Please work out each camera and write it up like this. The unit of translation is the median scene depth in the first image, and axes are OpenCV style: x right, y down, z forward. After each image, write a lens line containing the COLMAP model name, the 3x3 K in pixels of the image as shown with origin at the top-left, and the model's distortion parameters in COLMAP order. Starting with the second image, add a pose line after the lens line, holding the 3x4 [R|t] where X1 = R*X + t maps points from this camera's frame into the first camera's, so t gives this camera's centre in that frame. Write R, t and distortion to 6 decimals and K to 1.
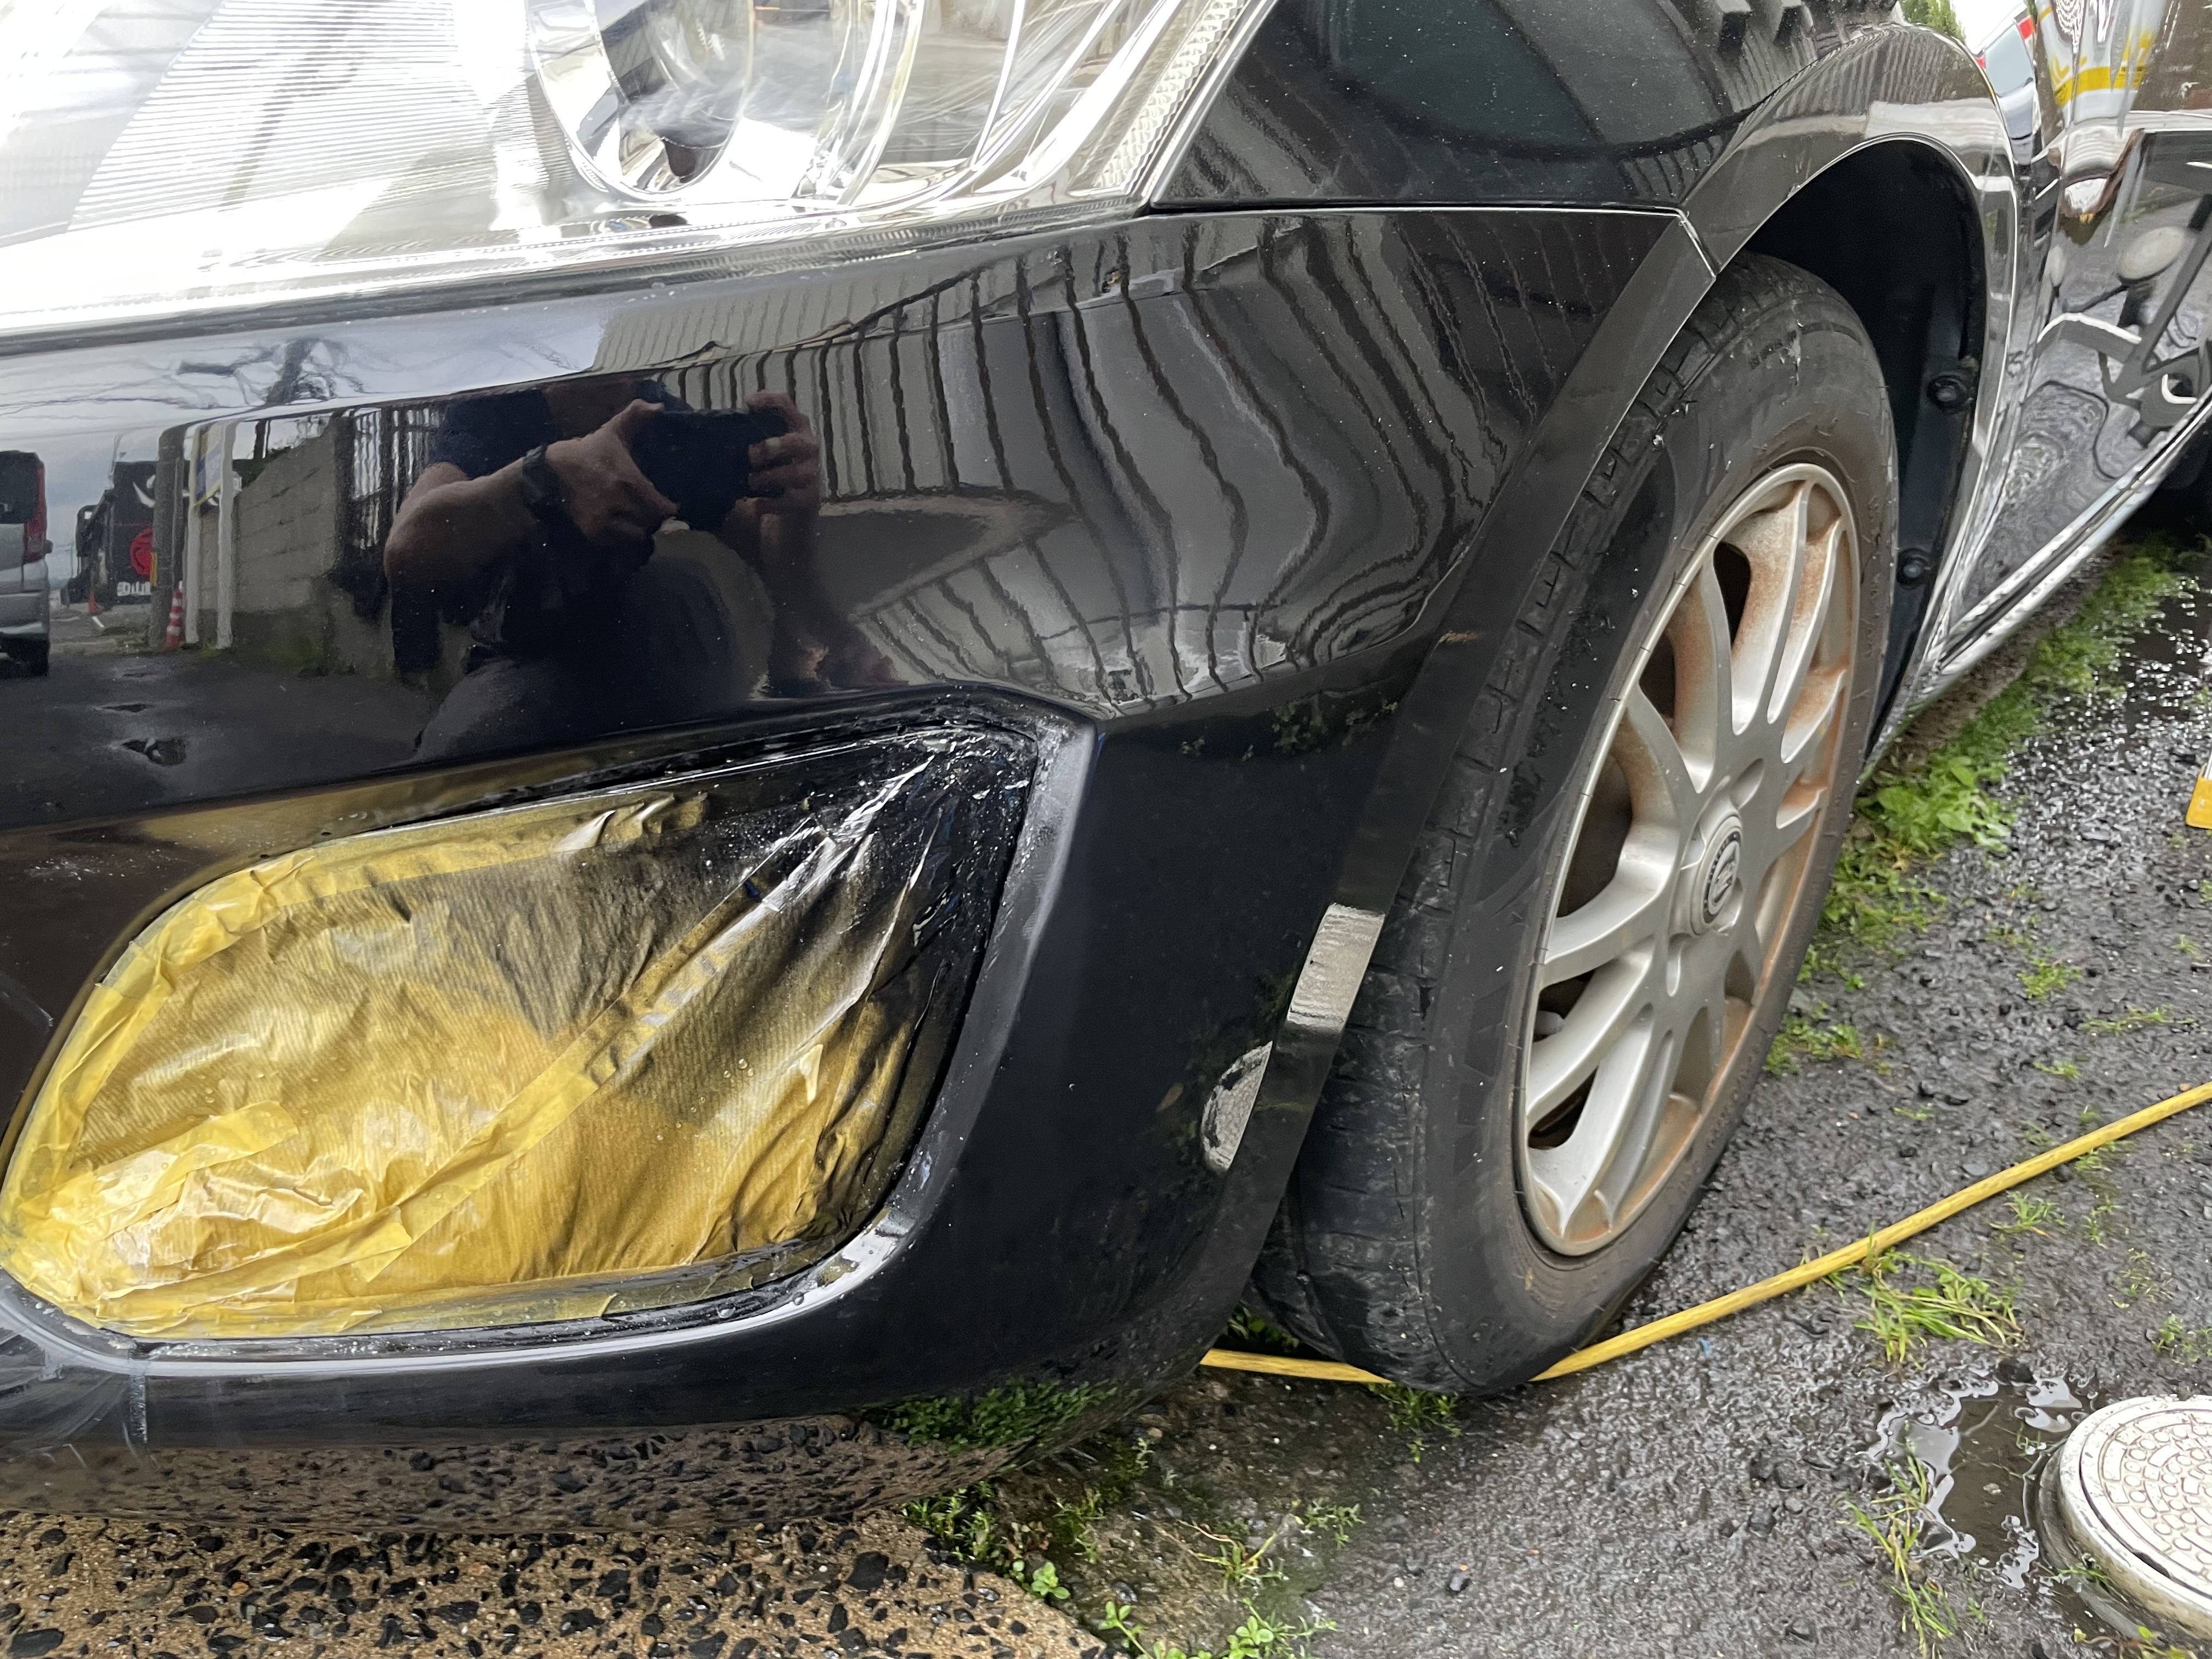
lens RADIAL K [[1652.1, 0, 1121.4], [0, 1652.1, 913.1], [0, 0, 1]] dist [0.062555, -0.106186]
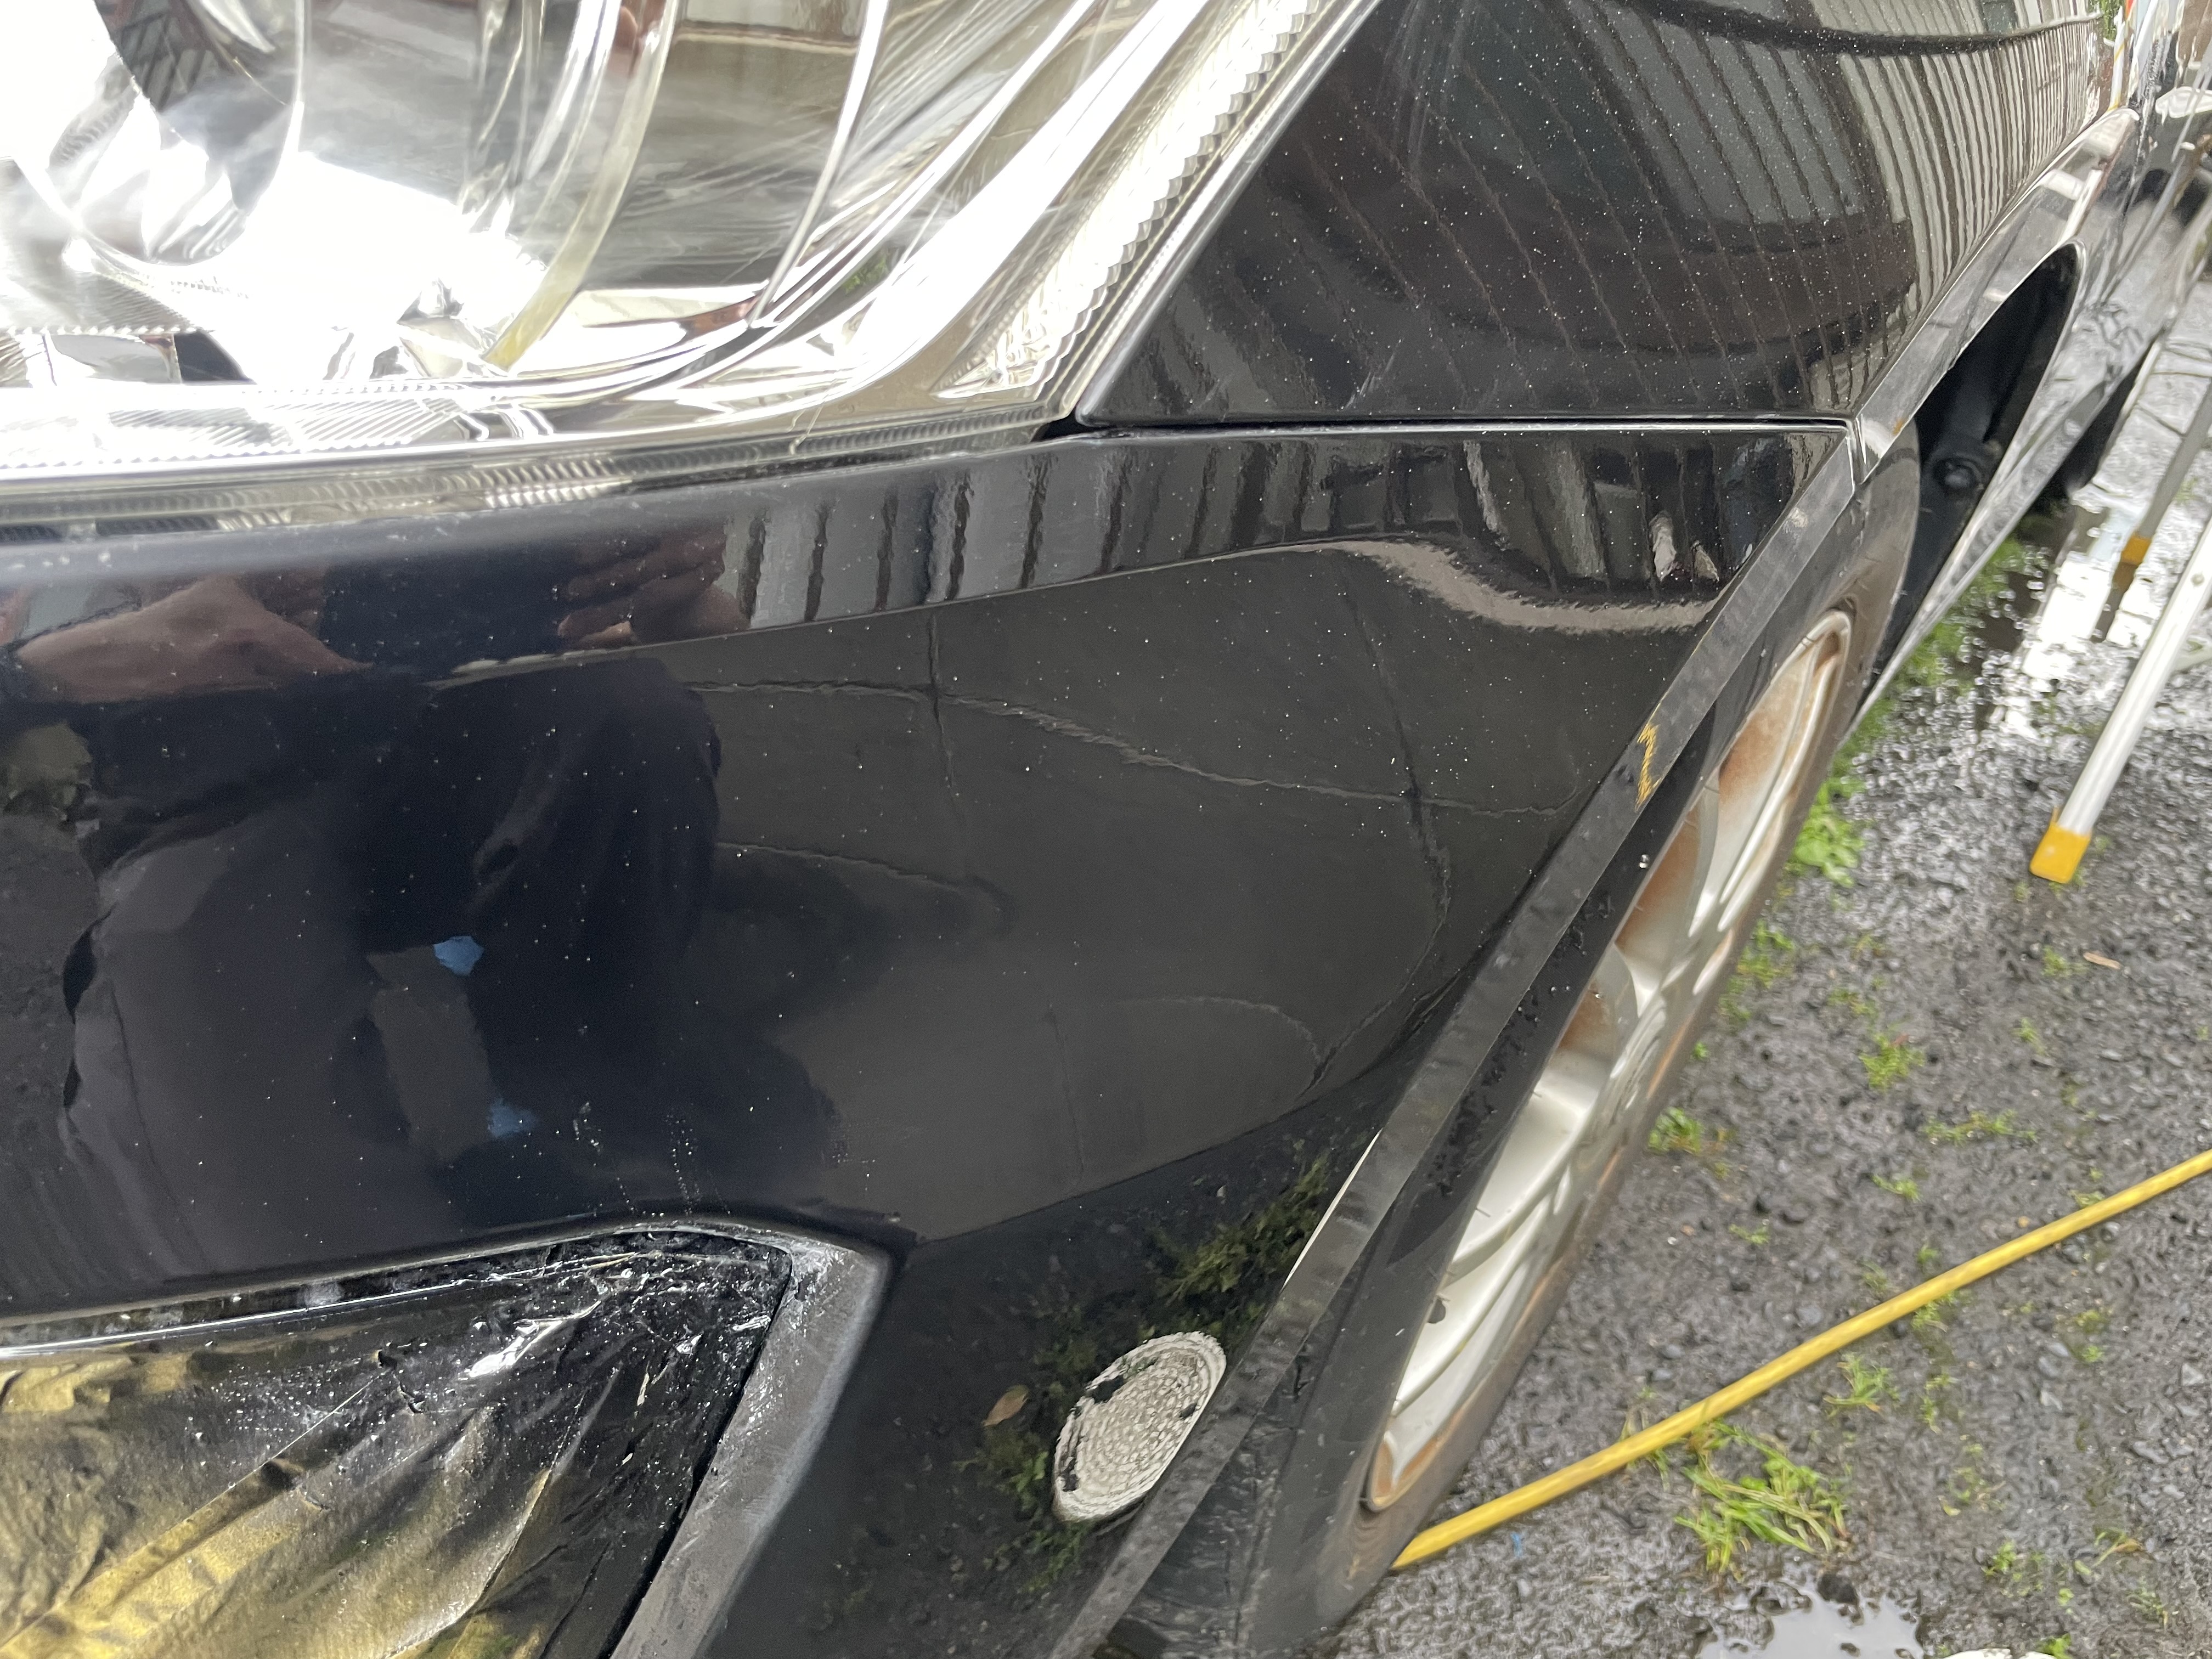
lens RADIAL K [[1652.1, 0, 1121.4], [0, 1652.1, 913.1], [0, 0, 1]] dist [0.062555, -0.106186]
pose [[0.985081, 0.091991, 0.145439, -0.016737], [-0.112221, 0.984104, 0.137643, -0.172915], [-0.130465, -0.151910, 0.979746, 0.216679]]
